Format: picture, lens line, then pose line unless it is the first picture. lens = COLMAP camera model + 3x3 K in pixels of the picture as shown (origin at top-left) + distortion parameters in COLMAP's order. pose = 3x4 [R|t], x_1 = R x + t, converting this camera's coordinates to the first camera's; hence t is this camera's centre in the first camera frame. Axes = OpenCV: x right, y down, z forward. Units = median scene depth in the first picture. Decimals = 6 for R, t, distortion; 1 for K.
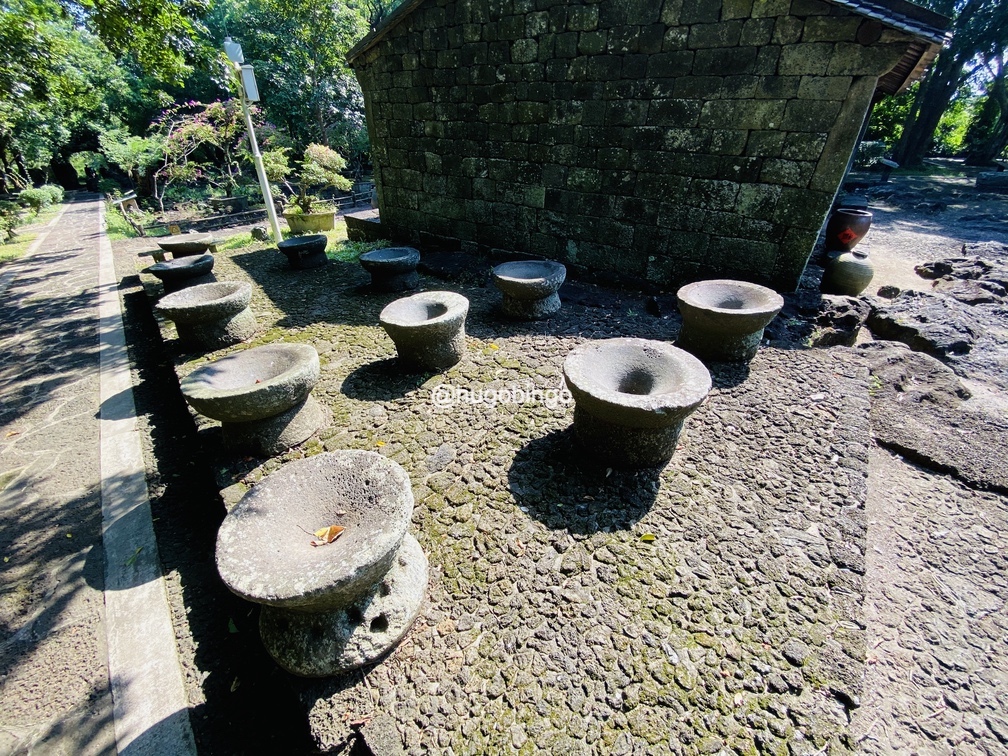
lens RADIAL K [[415.1, 0, 501.1], [0, 415.1, 373.6], [0, 0, 1]] dist [0.047863, -0.041038]
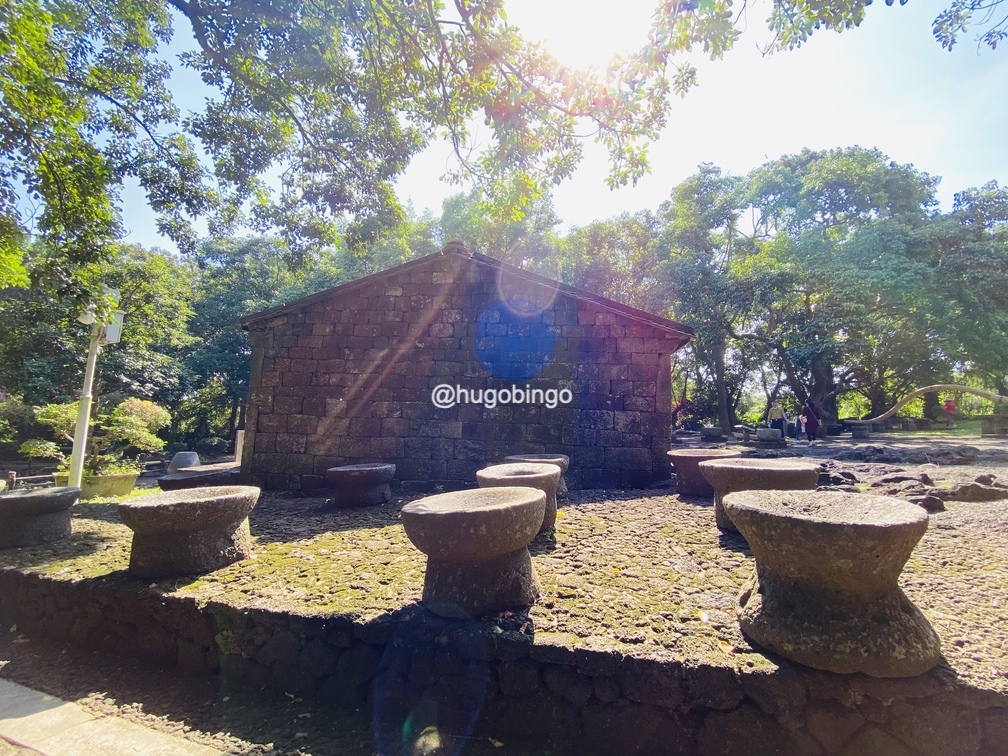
lens RADIAL K [[415.1, 0, 501.1], [0, 415.1, 373.6], [0, 0, 1]] dist [0.047863, -0.041038]
pose [[0.855058, 0.083271, 0.511802, -0.458619], [0.247603, 0.801657, -0.544095, 0.121473], [-0.455597, 0.591957, 0.664845, 0.106506]]
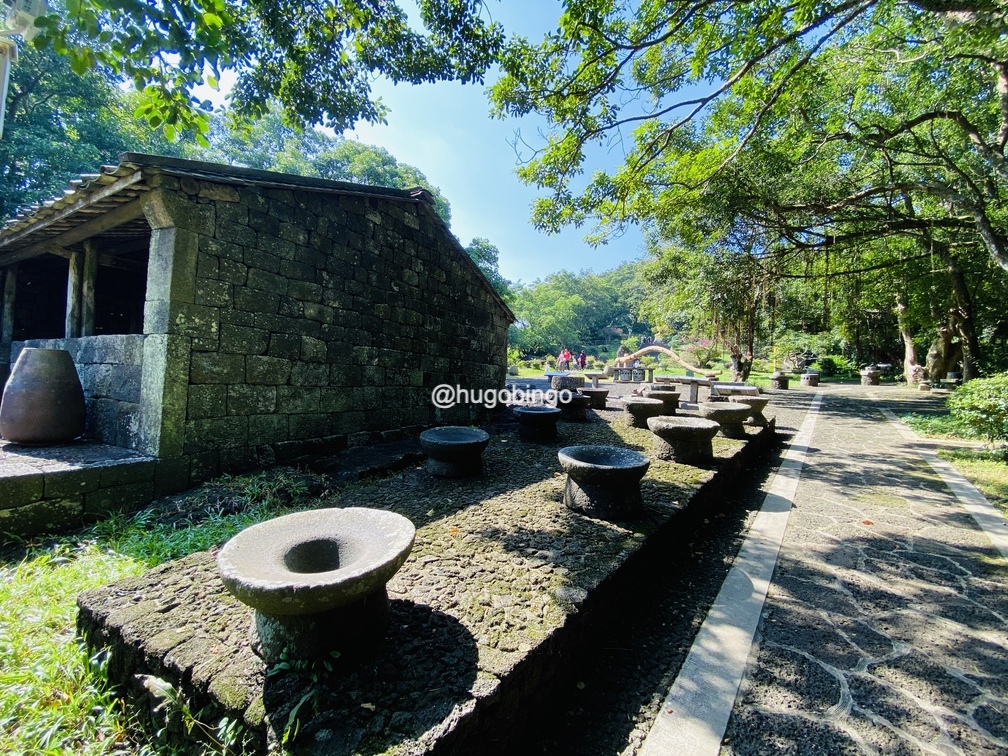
lens RADIAL K [[415.1, 0, 501.1], [0, 415.1, 373.6], [0, 0, 1]] dist [0.047863, -0.041038]
pose [[-0.184547, 0.005116, 0.982810, -1.297397], [0.472955, 0.877050, 0.084243, -0.483273], [-0.861543, 0.480372, -0.164277, 1.126807]]
